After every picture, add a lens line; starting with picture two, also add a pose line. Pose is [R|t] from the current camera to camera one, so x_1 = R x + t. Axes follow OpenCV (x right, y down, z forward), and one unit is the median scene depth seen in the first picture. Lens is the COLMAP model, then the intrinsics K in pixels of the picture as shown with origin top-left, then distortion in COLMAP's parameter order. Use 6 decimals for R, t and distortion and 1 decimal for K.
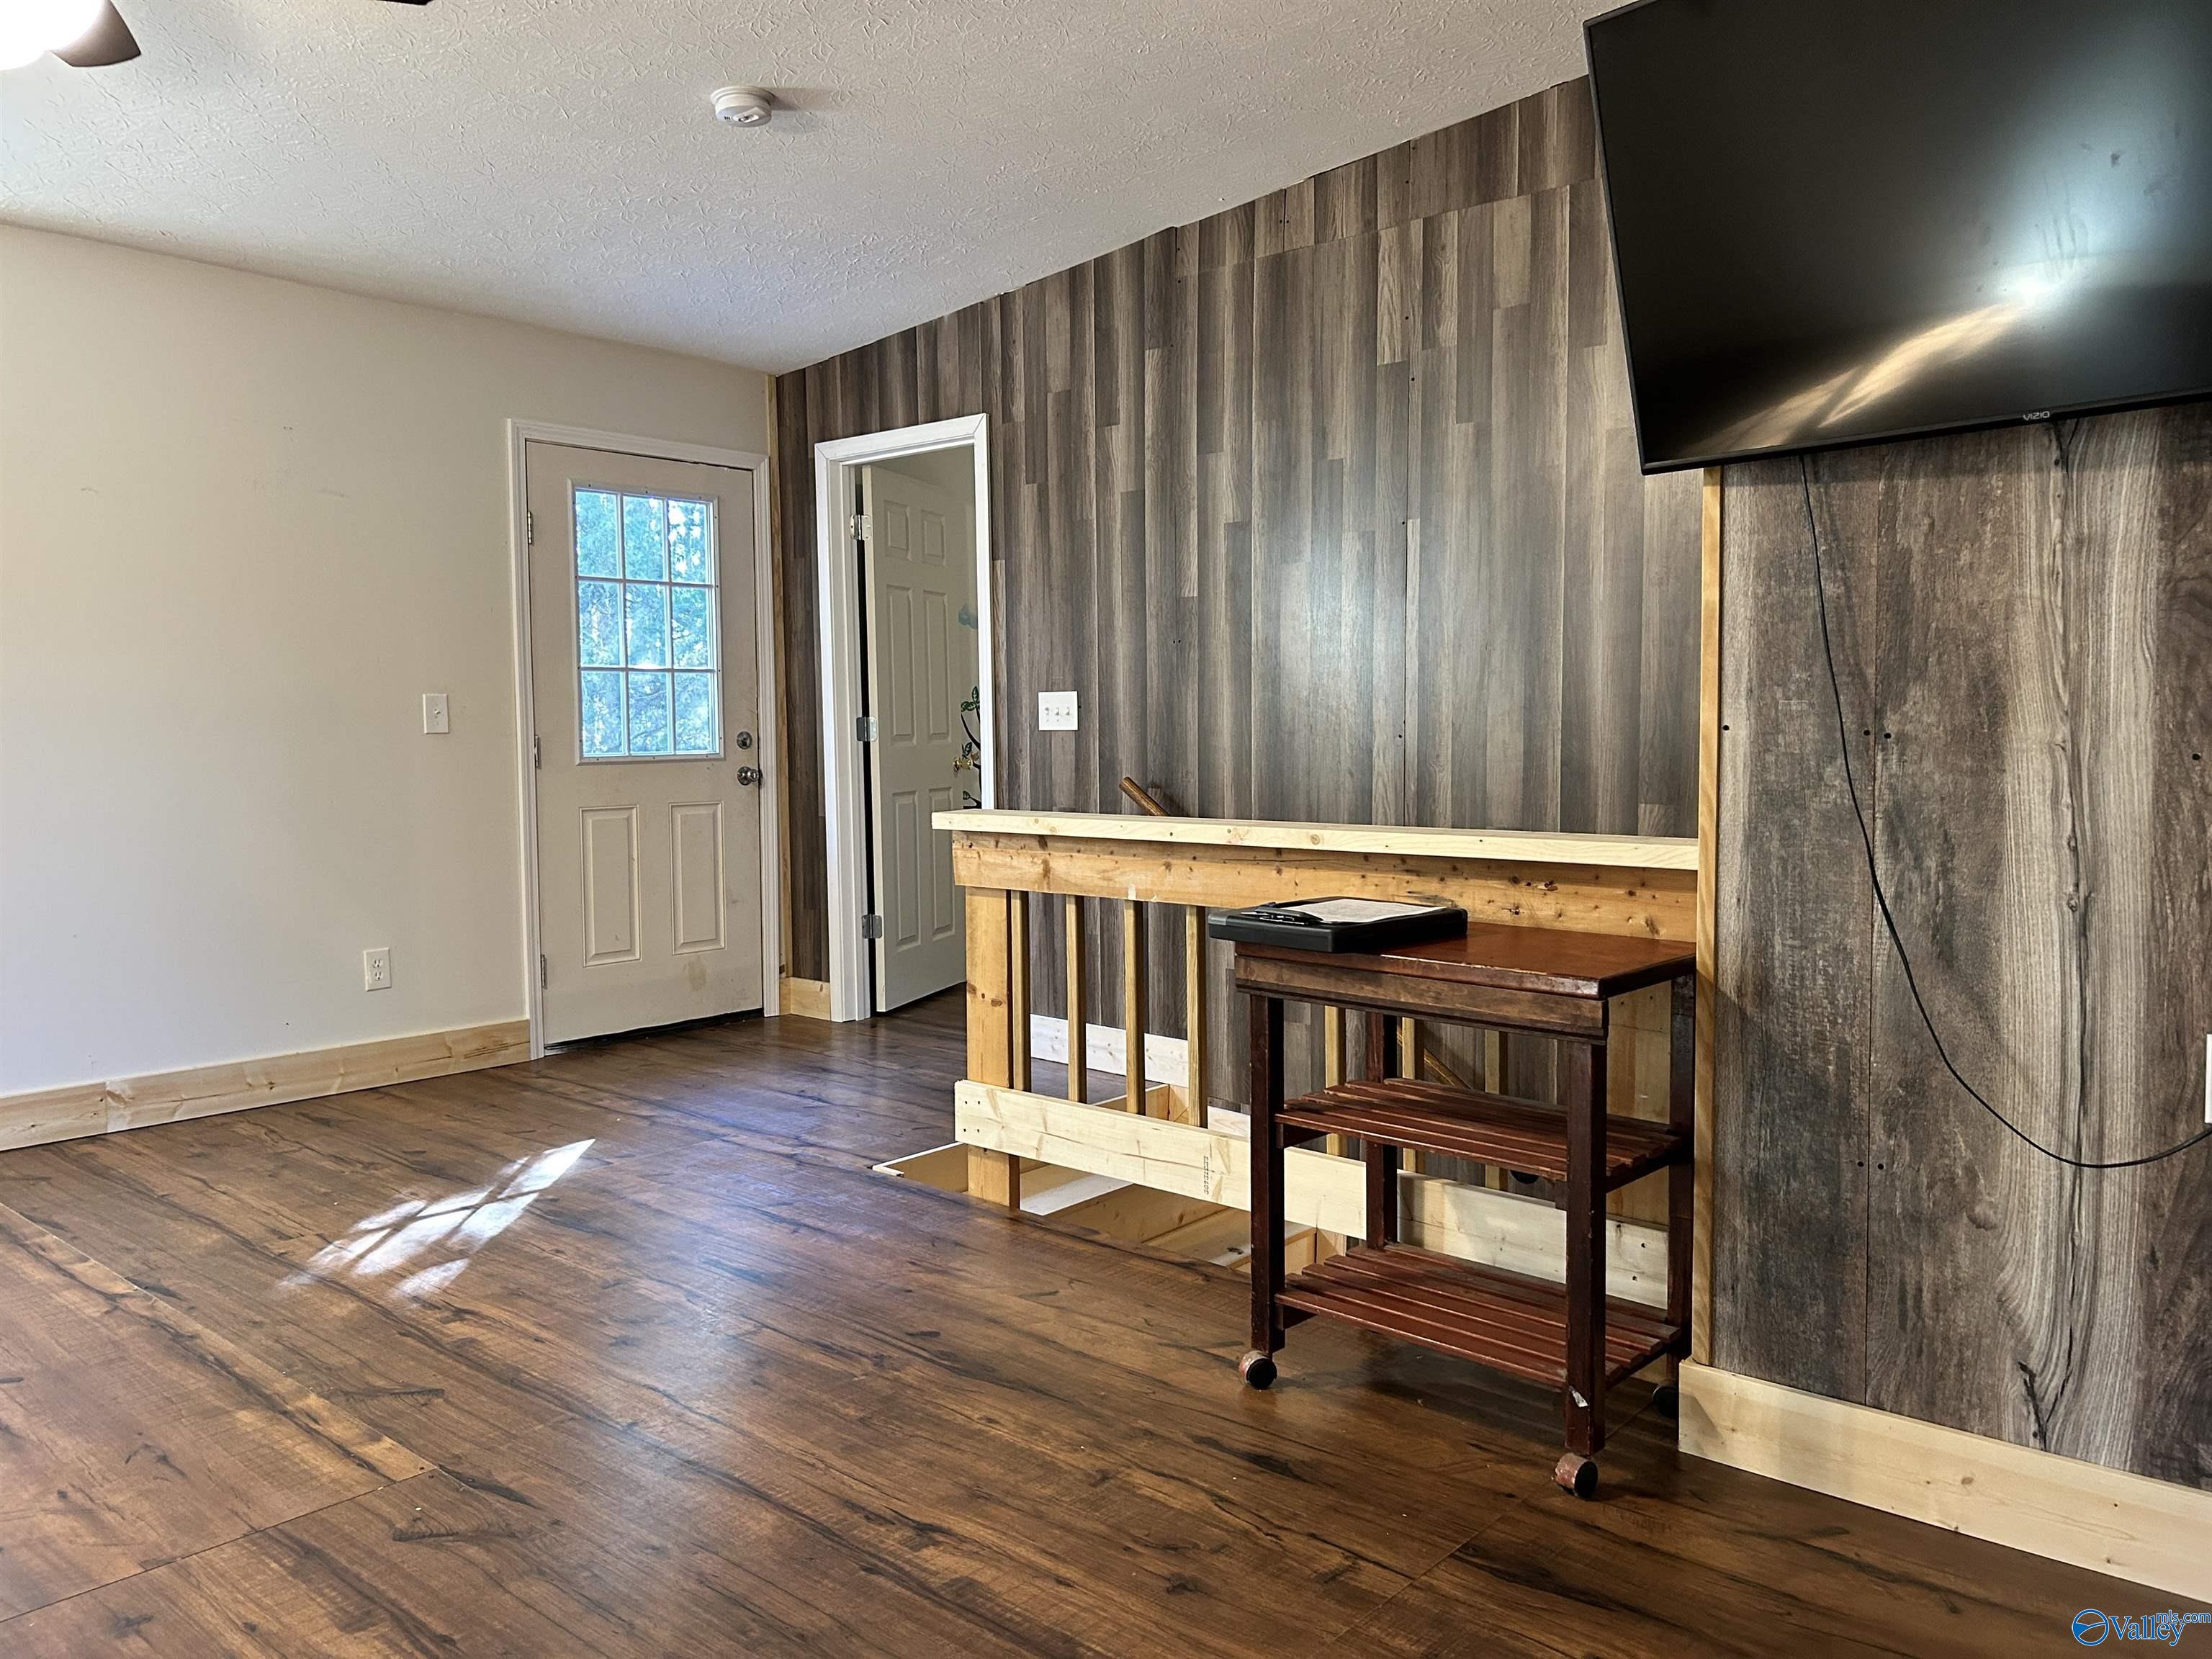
lens RADIAL K [[1693.4, 0, 1101.8], [0, 1693.4, 827.8], [0, 0, 1]] dist [0.031746, -0.000093]
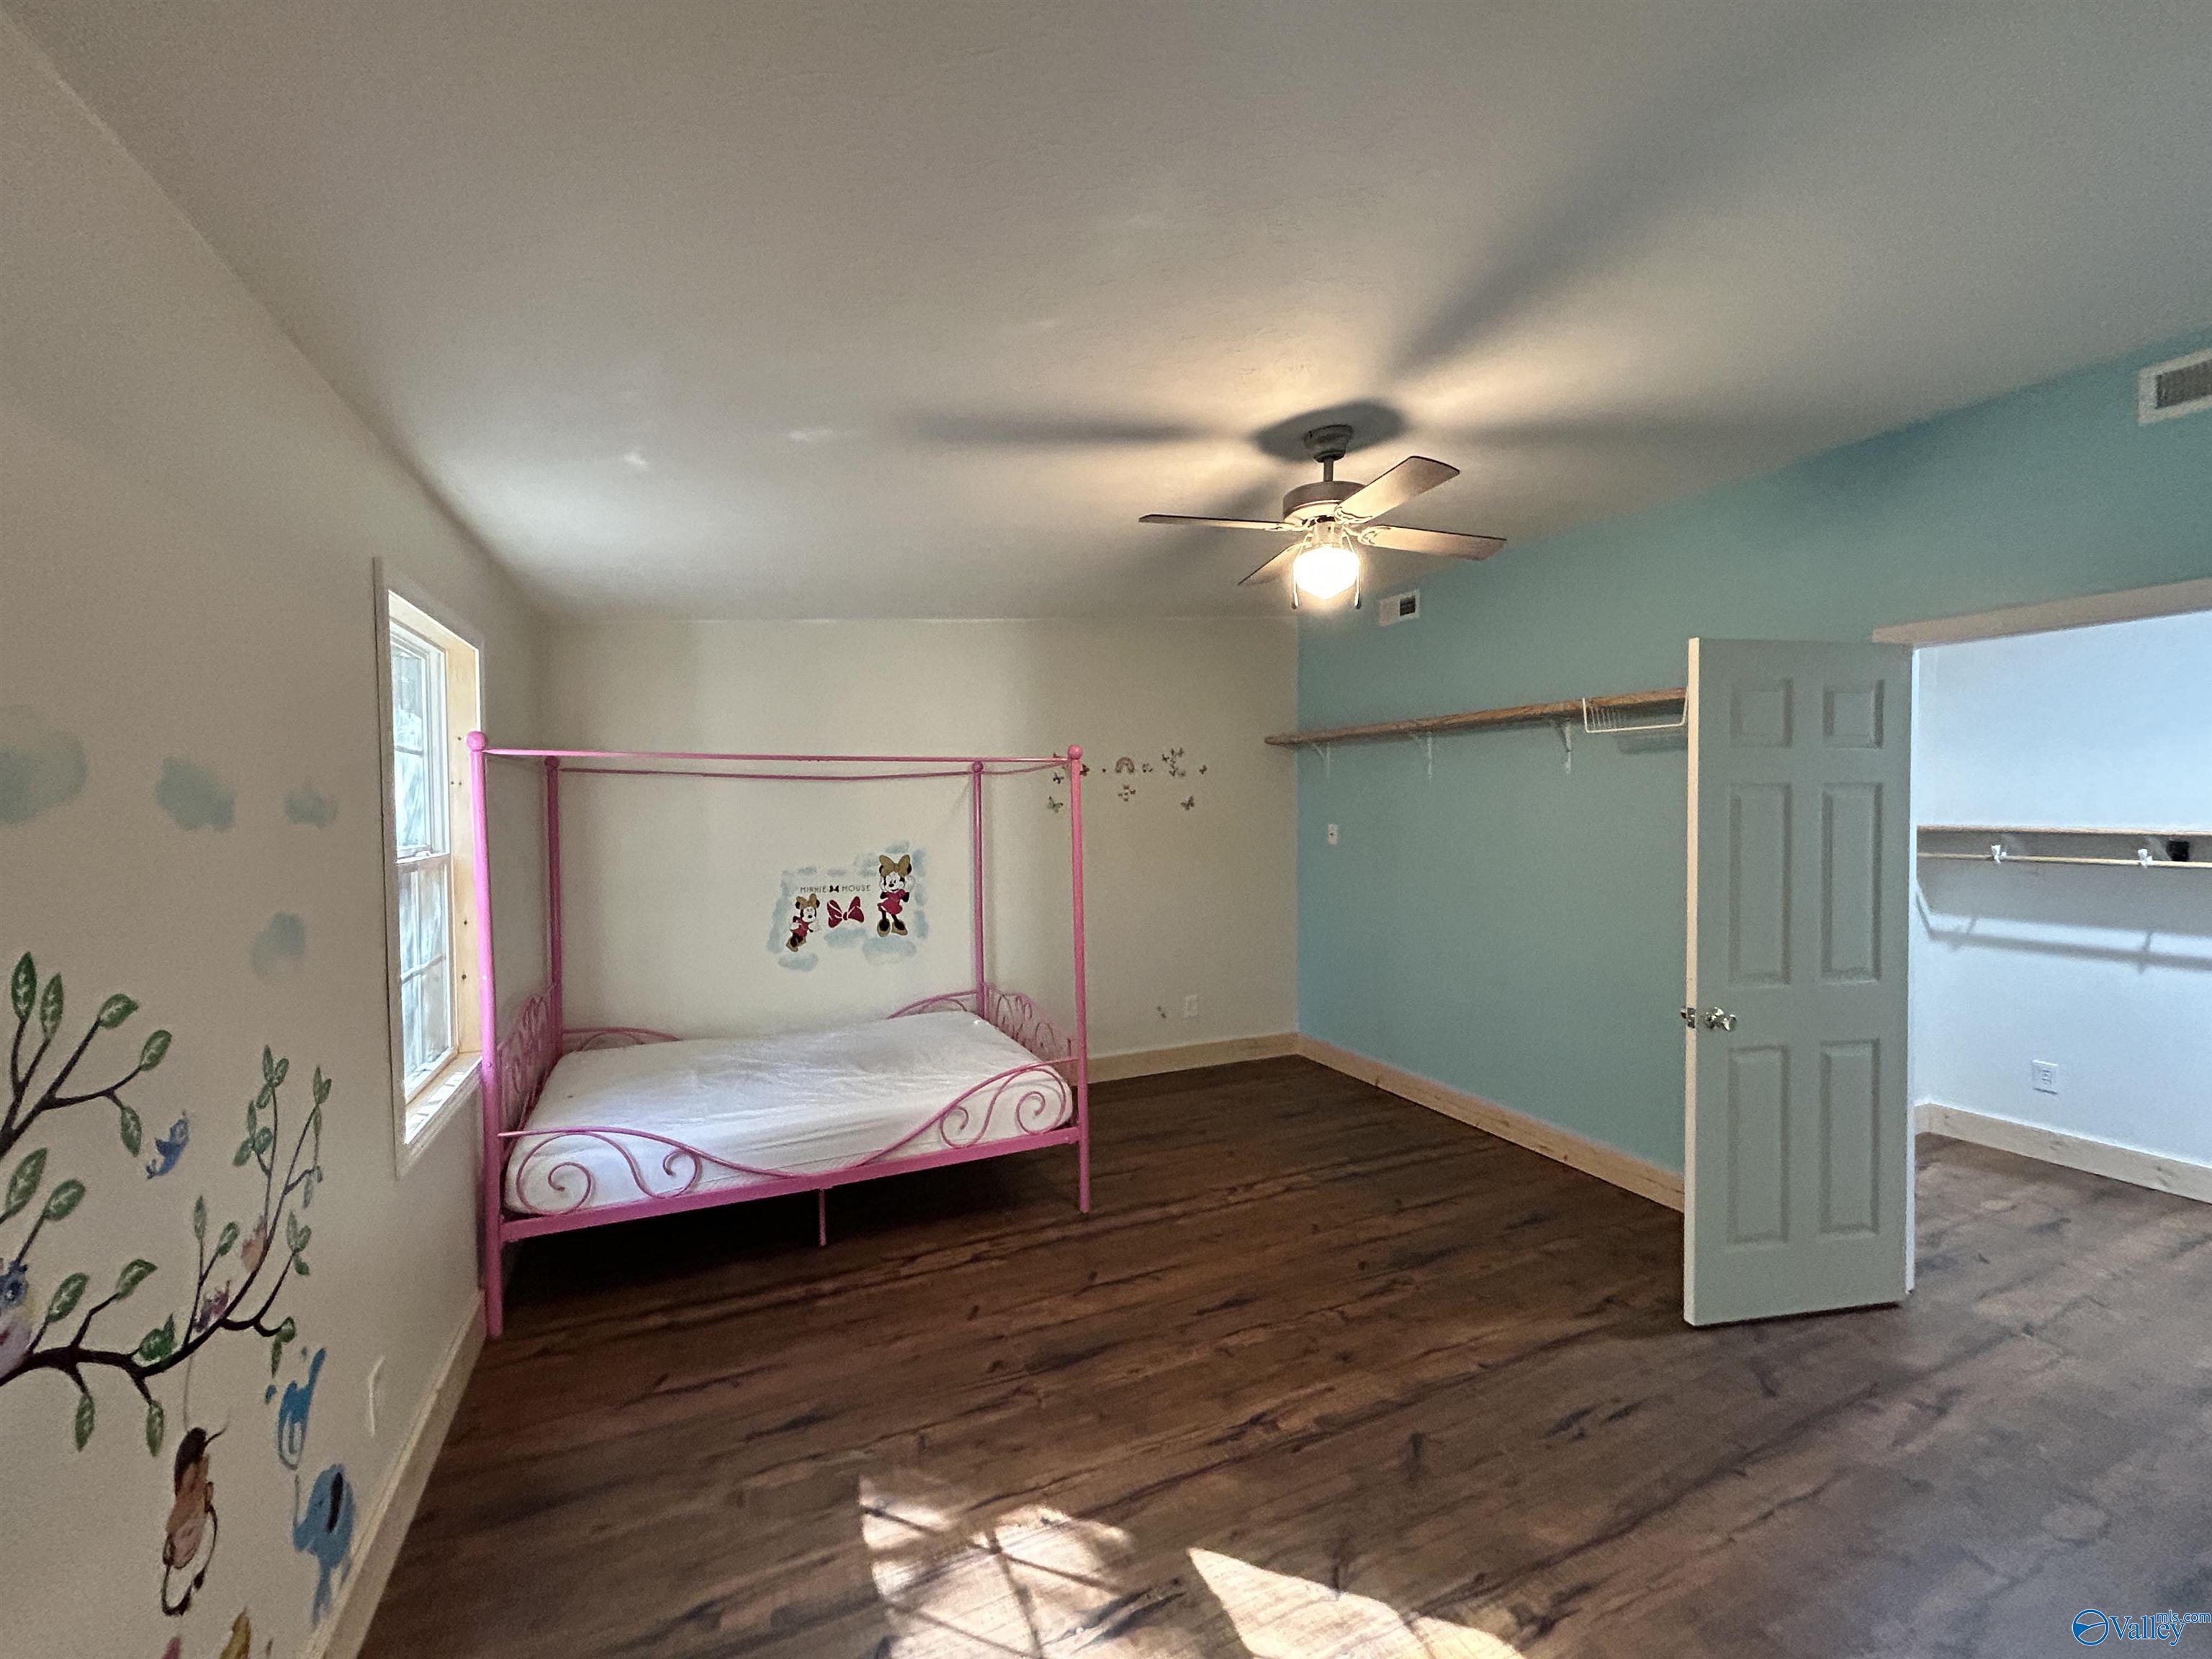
lens RADIAL K [[901.6, 0, 1104.2], [0, 901.6, 820.1], [0, 0, 1]] dist [-0.001270, -0.000536]
pose [[0.409300, -0.017046, 0.912241, -1.132397], [0.071078, 0.997383, -0.013254, -0.196639], [-0.909627, 0.070265, 0.409441, 0.841099]]
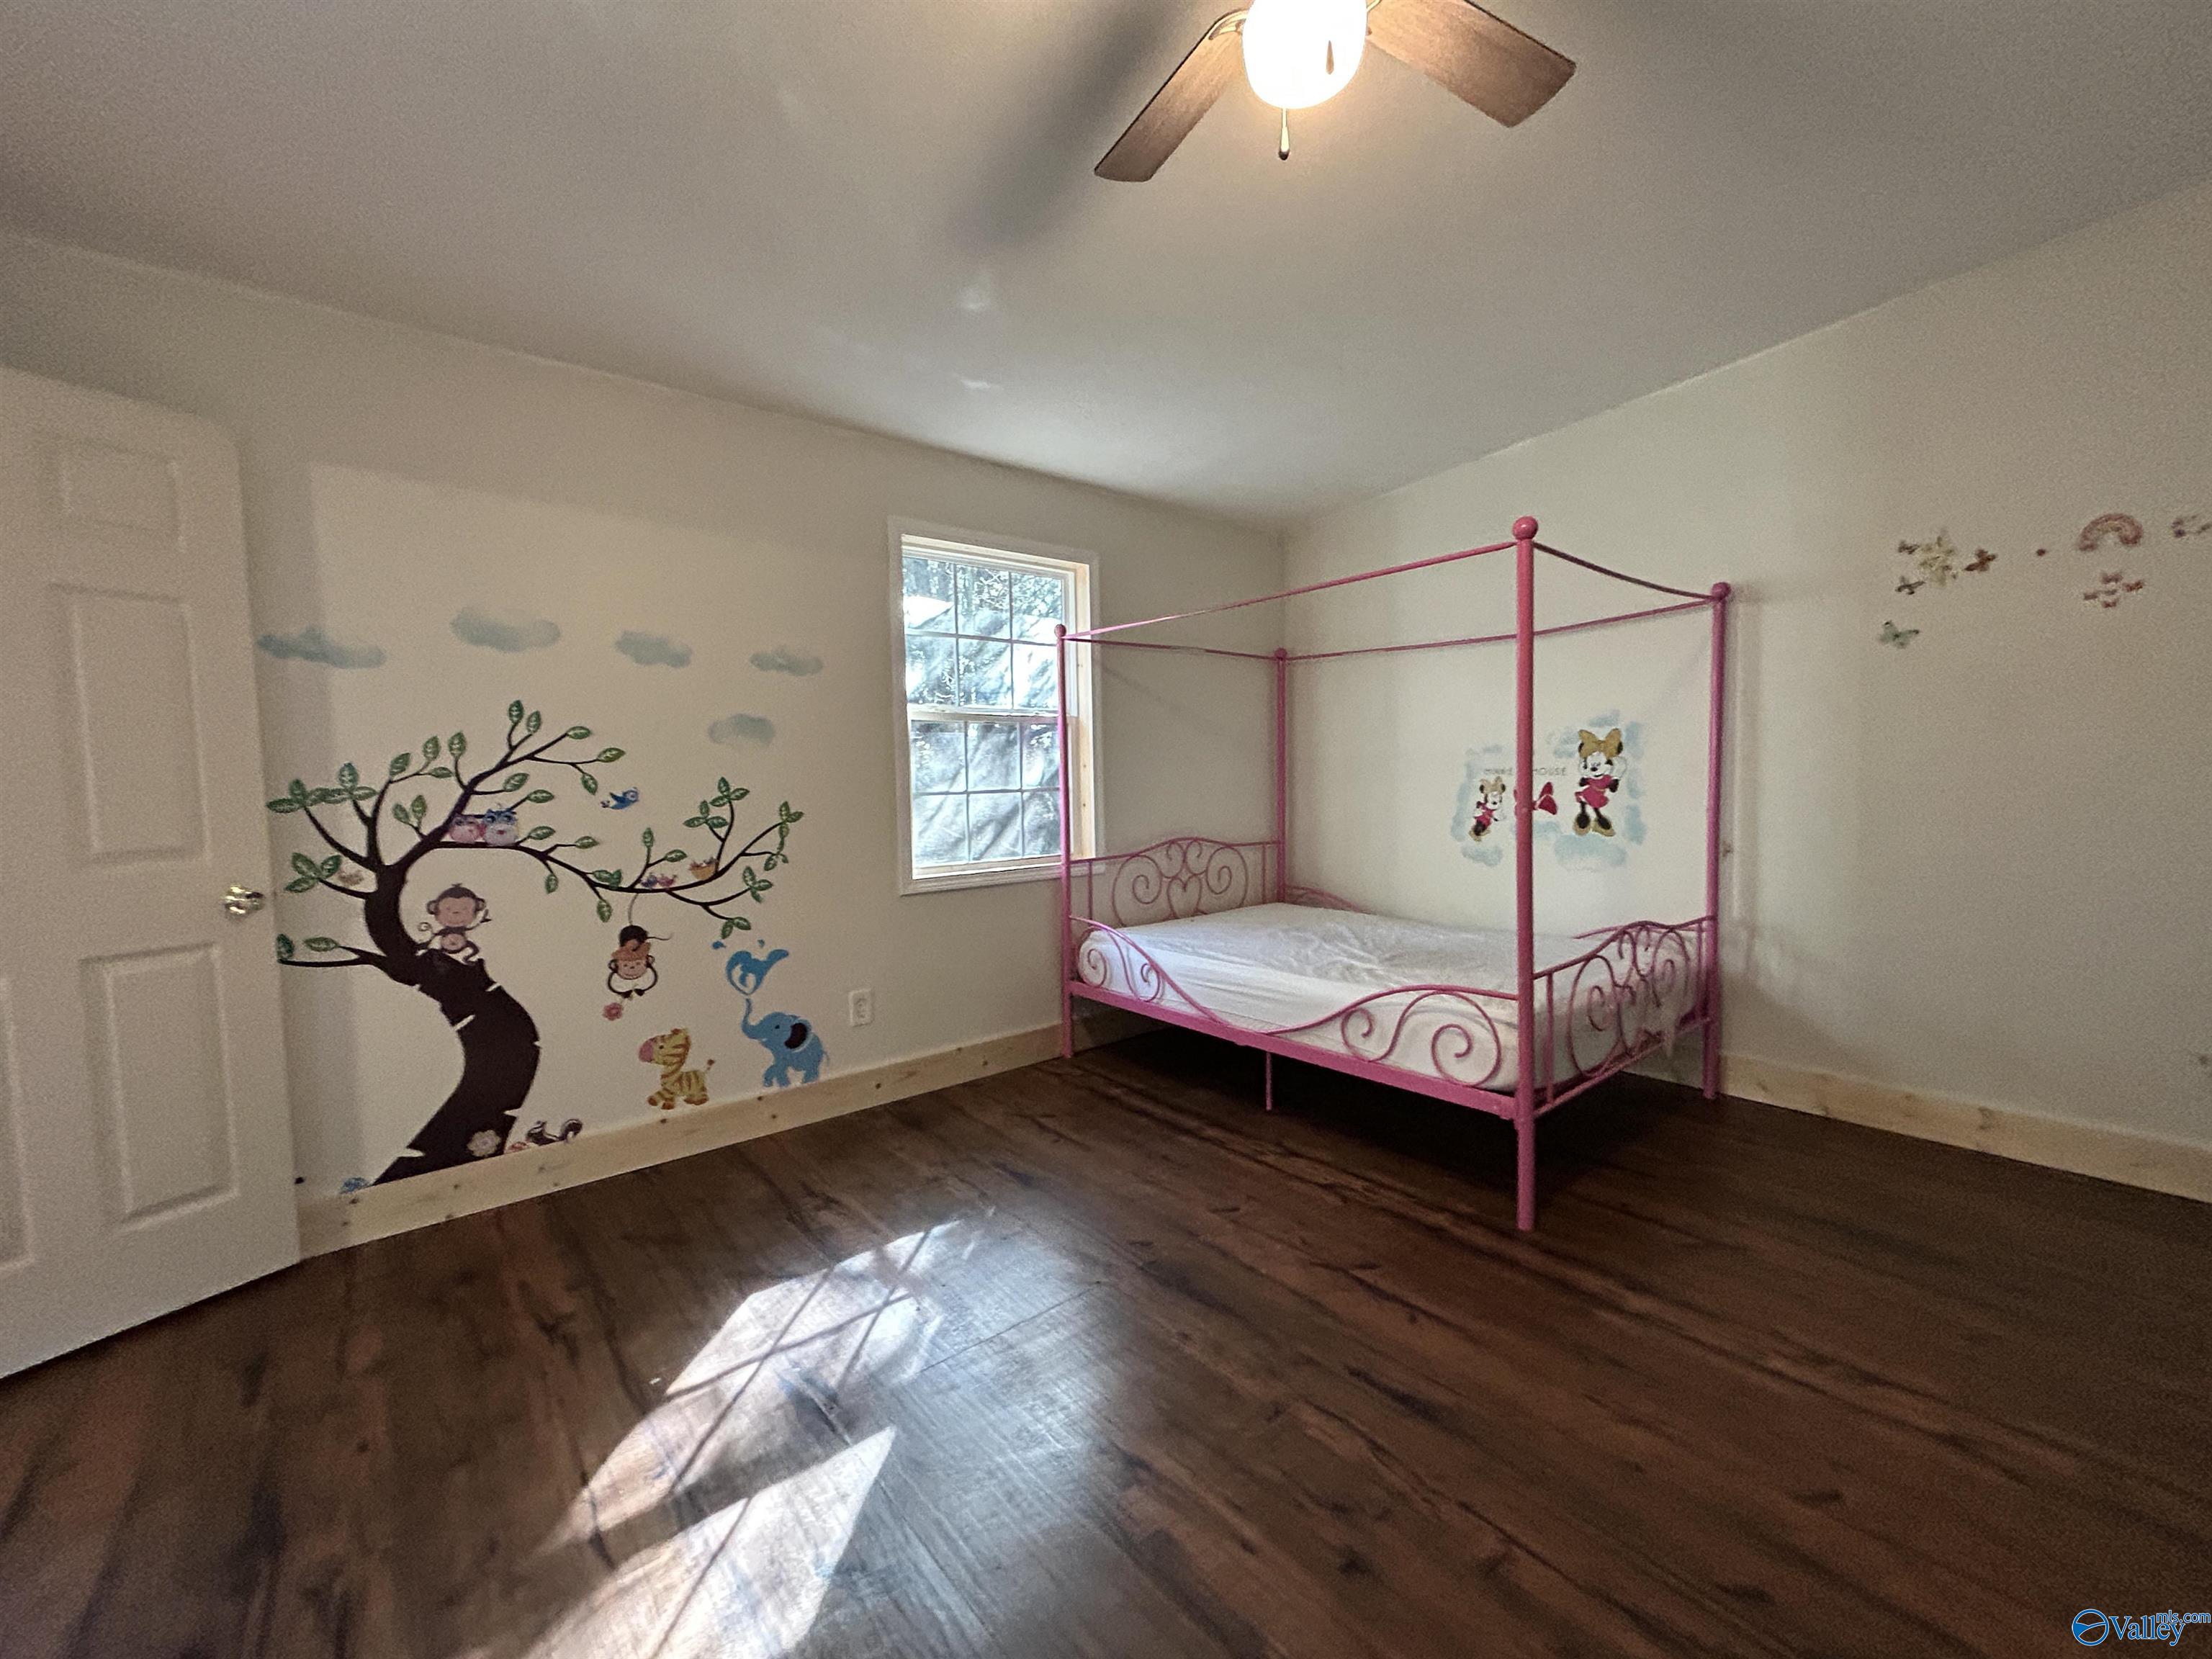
lens RADIAL K [[901.6, 0, 1103.0], [0, 901.6, 822.2], [0, 0, 1]] dist [-0.001270, -0.000536]
pose [[0.988497, -0.008522, -0.151001, -0.338827], [0.006697, 0.999898, -0.012591, -0.053333], [0.151093, 0.011435, 0.988453, 0.557443]]
